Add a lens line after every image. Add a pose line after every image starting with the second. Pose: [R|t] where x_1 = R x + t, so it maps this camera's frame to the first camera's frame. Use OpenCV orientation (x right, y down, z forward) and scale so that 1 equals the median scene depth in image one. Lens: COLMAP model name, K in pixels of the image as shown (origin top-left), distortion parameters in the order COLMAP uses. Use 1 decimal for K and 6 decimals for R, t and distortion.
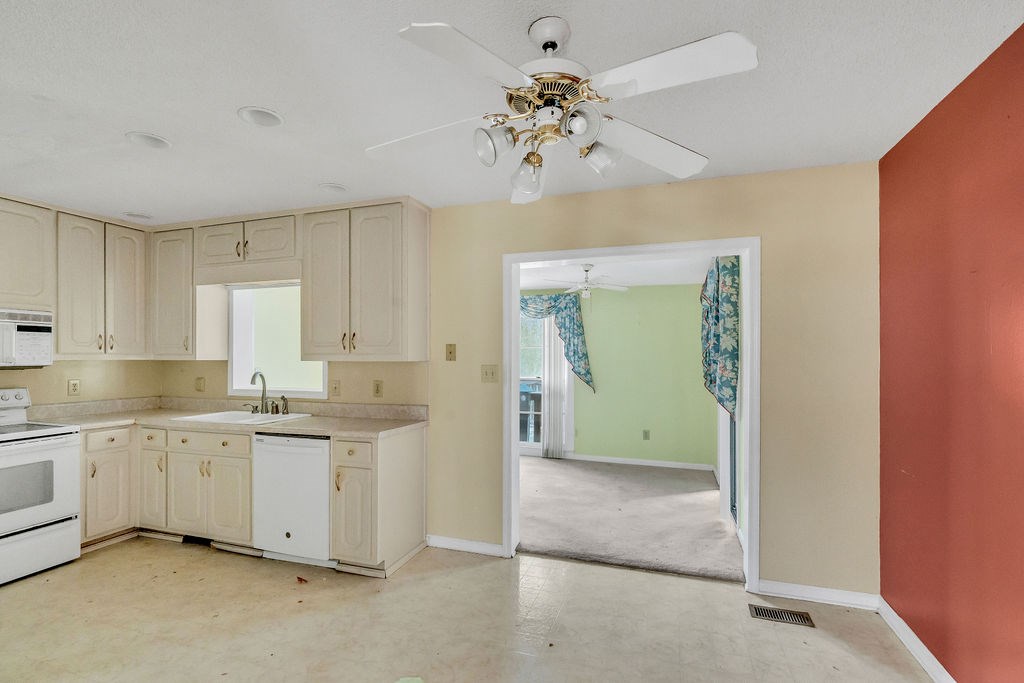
lens RADIAL K [[466.9, 0, 507.9], [0, 466.9, 350.6], [0, 0, 1]] dist [0.003230, 0.000130]
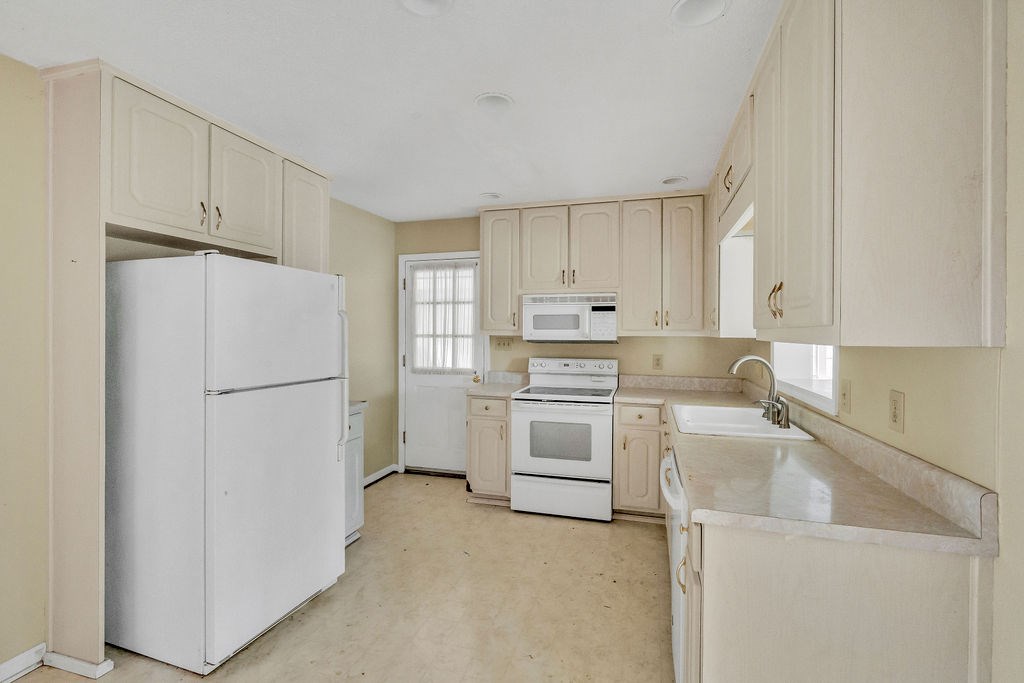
lens RADIAL K [[466.9, 0, 512.9], [0, 466.9, 337.2], [0, 0, 1]] dist [0.003230, 0.000130]
pose [[0.052112, 0.011146, -0.998579, 0.122835], [0.010107, 0.999881, 0.011688, 0.007841], [0.998590, -0.010702, 0.051993, 0.681570]]
